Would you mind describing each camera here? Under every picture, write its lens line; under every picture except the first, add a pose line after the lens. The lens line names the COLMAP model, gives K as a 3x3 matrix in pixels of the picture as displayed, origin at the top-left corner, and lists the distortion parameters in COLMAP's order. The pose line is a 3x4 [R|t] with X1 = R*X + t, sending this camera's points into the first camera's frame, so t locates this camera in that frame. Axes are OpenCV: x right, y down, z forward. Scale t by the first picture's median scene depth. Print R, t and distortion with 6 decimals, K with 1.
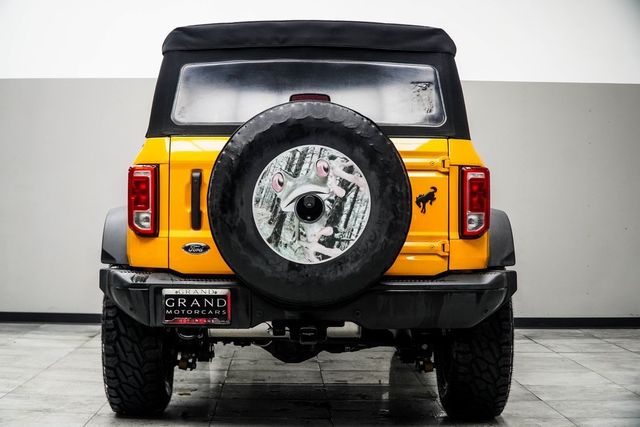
lens RADIAL K [[1130.3, 0, 320.0], [0, 1130.3, 213.5], [0, 0, 1]] dist [-0.009098, 0.000000]
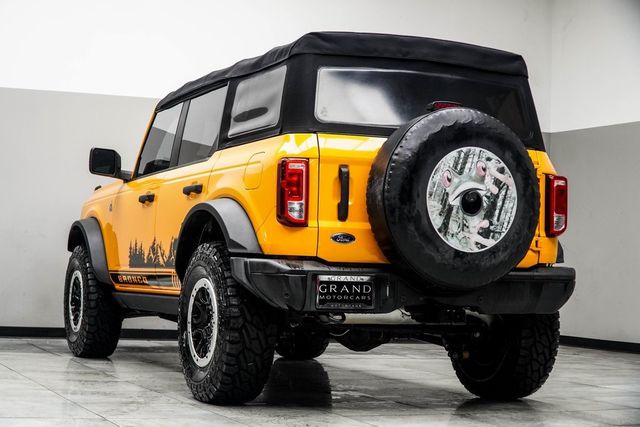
lens RADIAL K [[1130.3, 0, 319.6], [0, 1130.3, 213.6], [0, 0, 1]] dist [-0.009098, 0.000000]
pose [[0.920872, 0.036437, 0.388159, -0.550543], [-0.021485, 0.998853, -0.042791, 0.054078], [-0.389273, 0.031066, 0.920598, 0.020935]]
